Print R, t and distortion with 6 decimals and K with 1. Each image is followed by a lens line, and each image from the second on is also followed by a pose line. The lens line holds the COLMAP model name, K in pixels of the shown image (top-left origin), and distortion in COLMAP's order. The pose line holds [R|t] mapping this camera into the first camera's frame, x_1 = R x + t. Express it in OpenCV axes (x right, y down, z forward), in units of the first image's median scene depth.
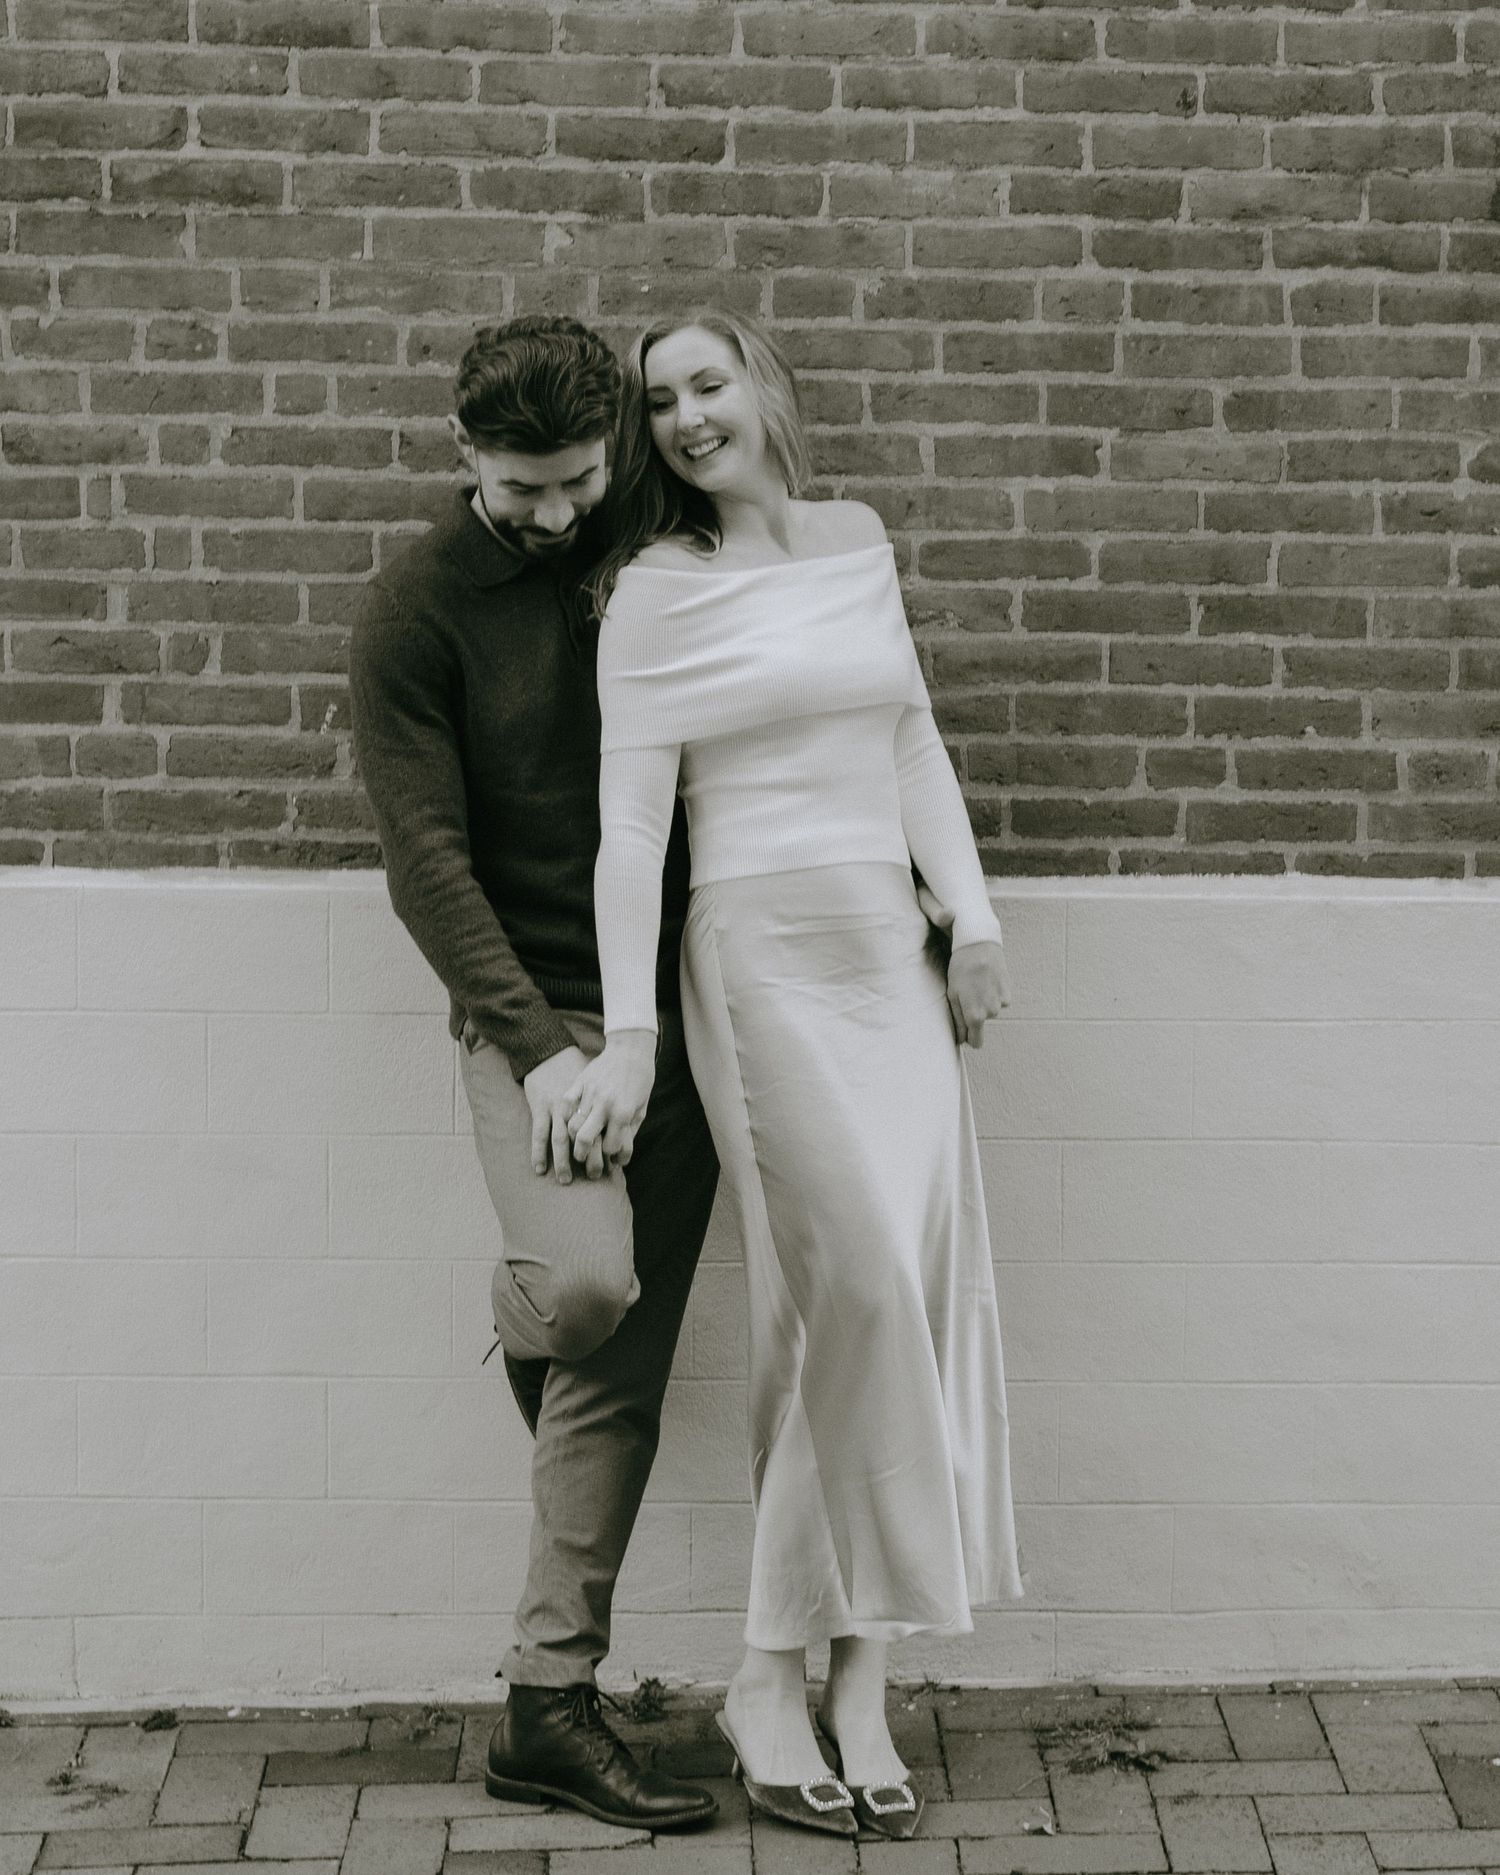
lens RADIAL K [[3603.1, 0, 747.1], [0, 3603.1, 937.9], [0, 0, 1]] dist [-0.011864, 0.000000]
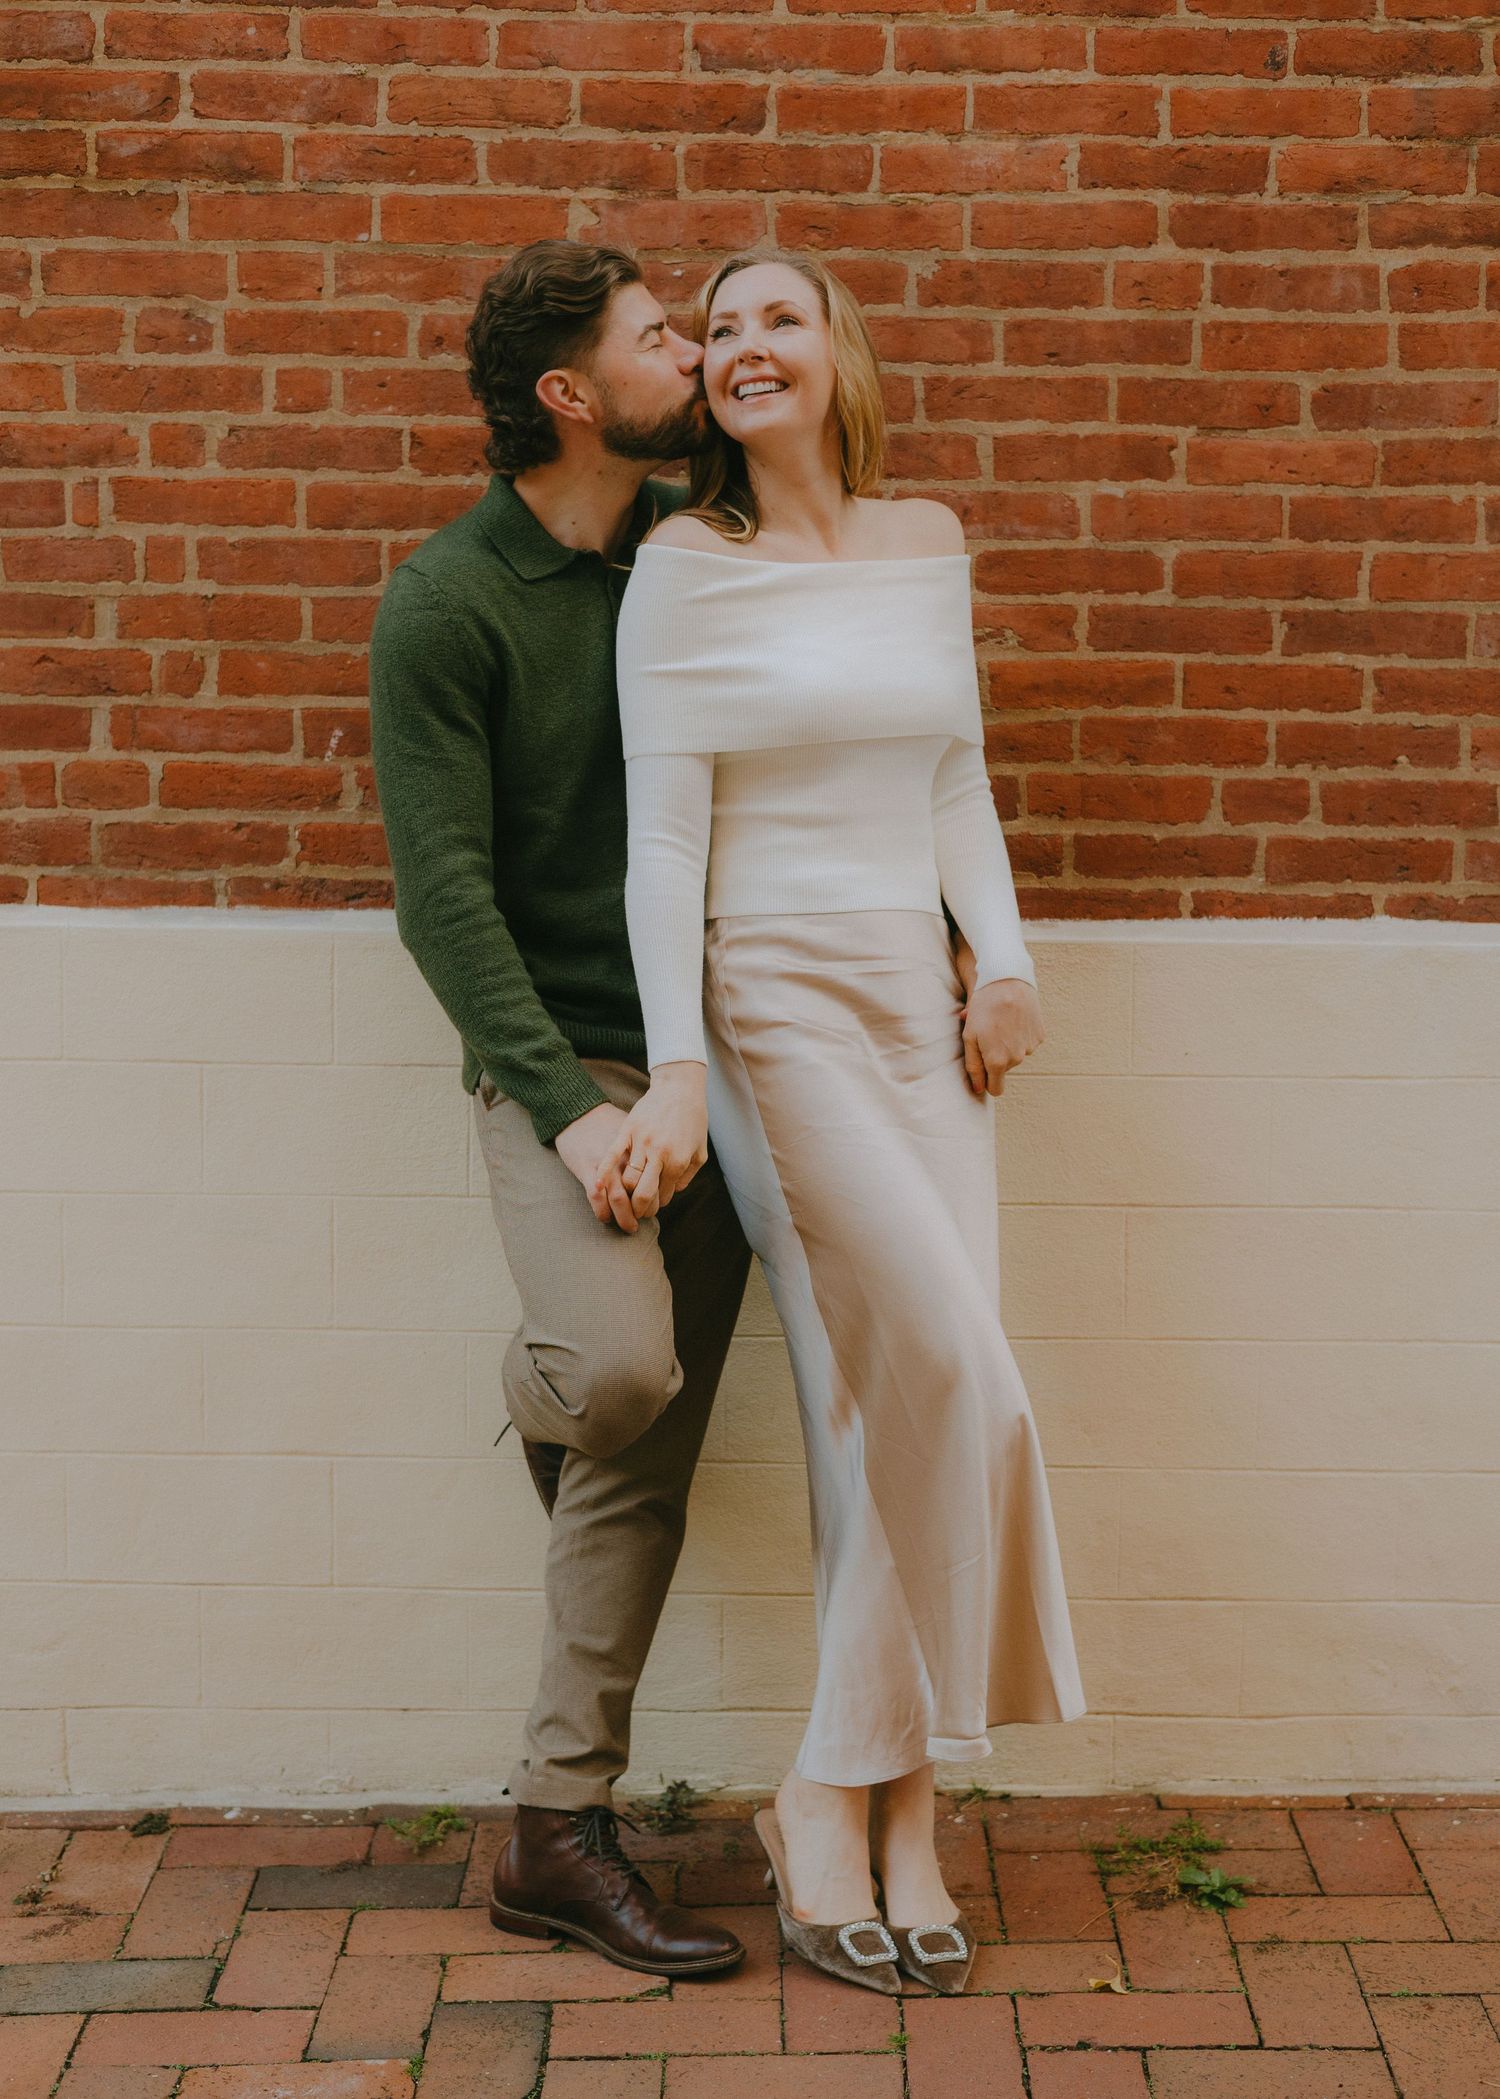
lens RADIAL K [[2896.8, 0, 756.6], [0, 2896.8, 1069.3], [0, 0, 1]] dist [0.003878, 0.000000]
pose [[0.999846, 0.005753, -0.016557, 0.005053], [-0.005634, 0.999958, 0.007212, 0.016492], [0.016598, -0.007118, 0.999837, 0.262419]]
